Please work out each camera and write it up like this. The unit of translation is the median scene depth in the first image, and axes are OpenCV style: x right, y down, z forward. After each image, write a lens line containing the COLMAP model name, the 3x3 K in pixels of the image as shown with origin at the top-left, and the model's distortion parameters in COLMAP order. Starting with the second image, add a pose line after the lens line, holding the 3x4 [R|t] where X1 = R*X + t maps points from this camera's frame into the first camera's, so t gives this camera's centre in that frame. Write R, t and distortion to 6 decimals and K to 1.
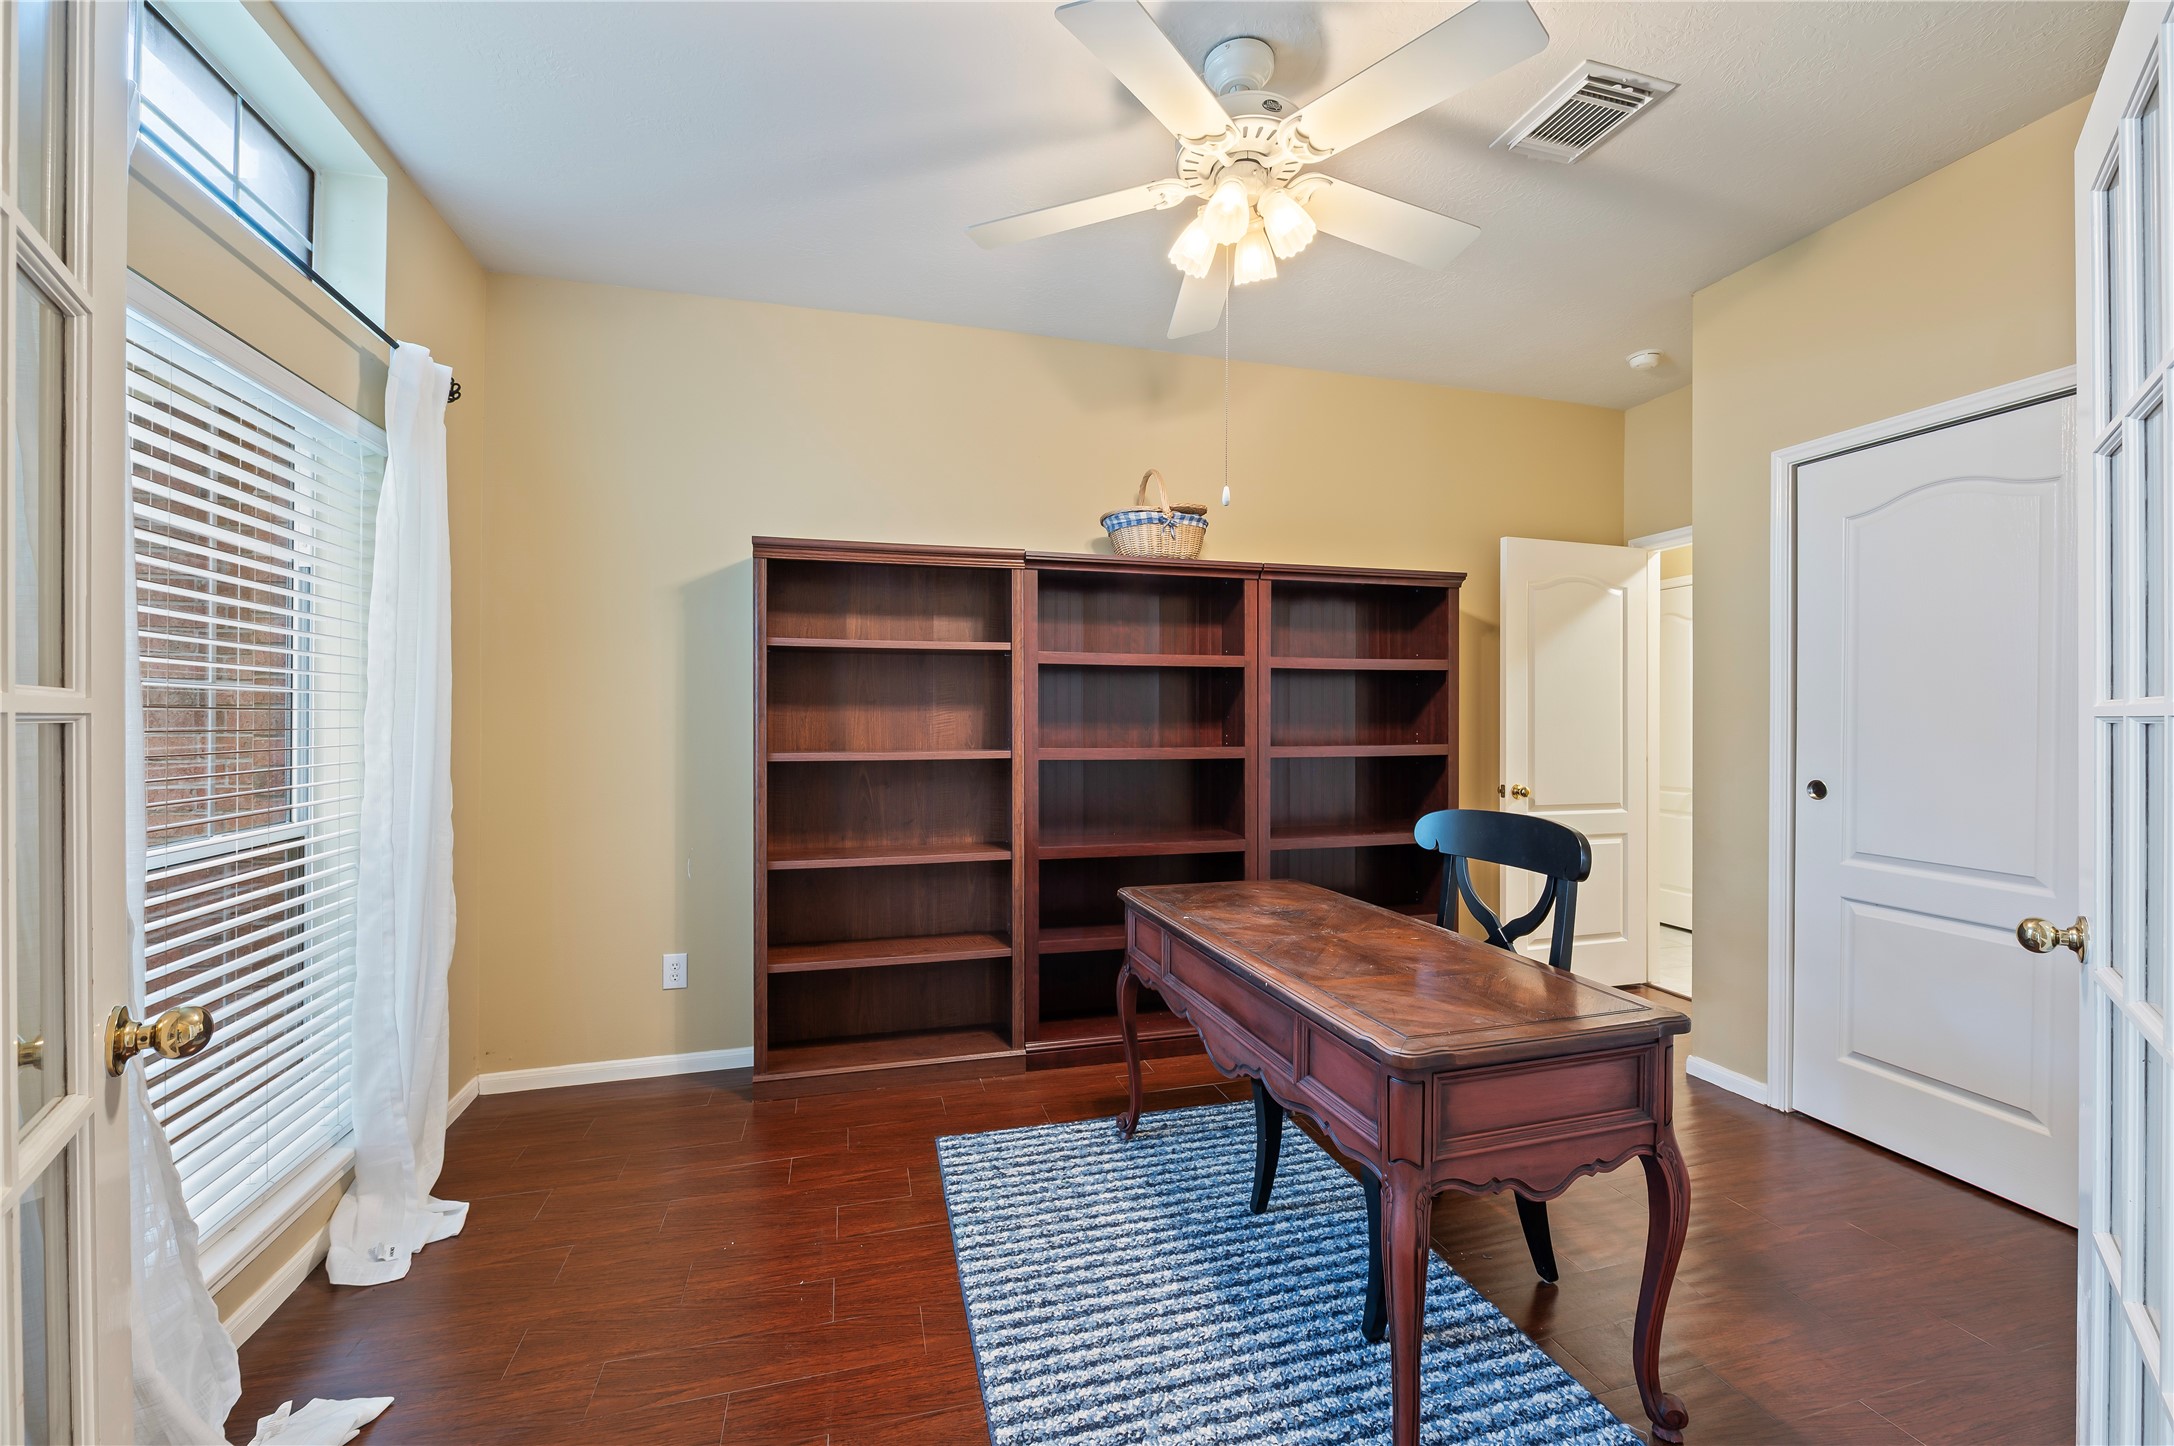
lens RADIAL K [[868.5, 0, 1101.7], [0, 868.5, 715.5], [0, 0, 1]] dist [0.004527, 0.000198]
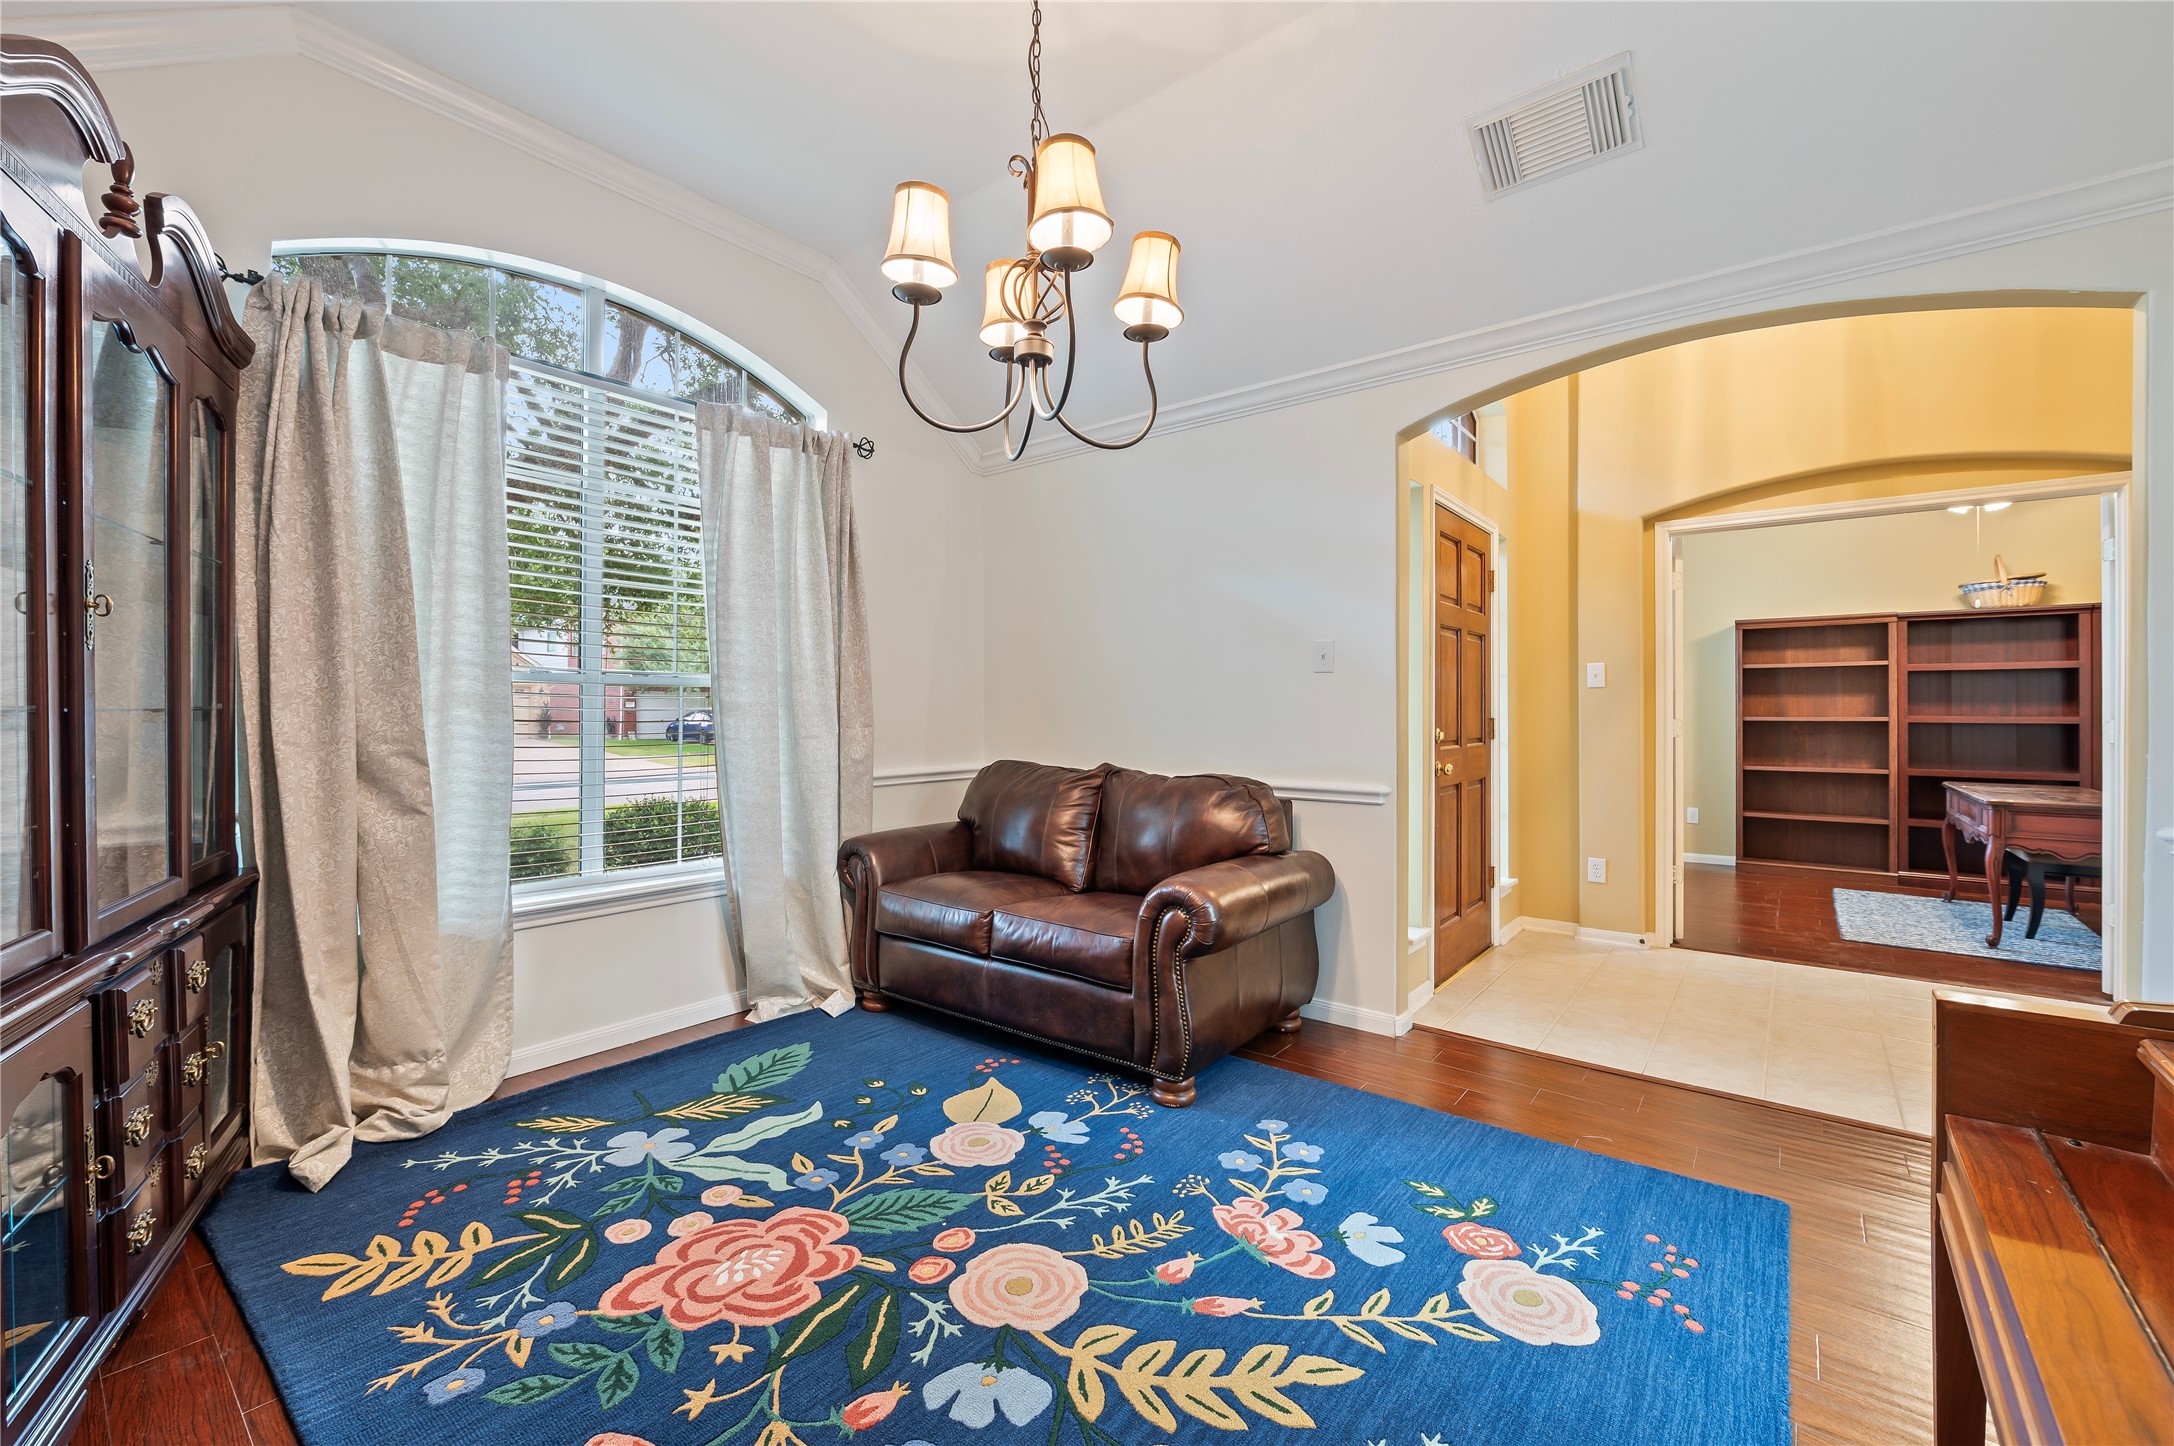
lens RADIAL K [[916.5, 0, 1083.2], [0, 916.5, 713.2], [0, 0, 1]] dist [-0.002438, -0.000461]
pose [[0.577053, -0.001610, -0.816705, 0.519819], [0.002606, 0.999997, -0.000130, 0.028013], [0.816703, -0.002053, 0.577055, -1.619415]]
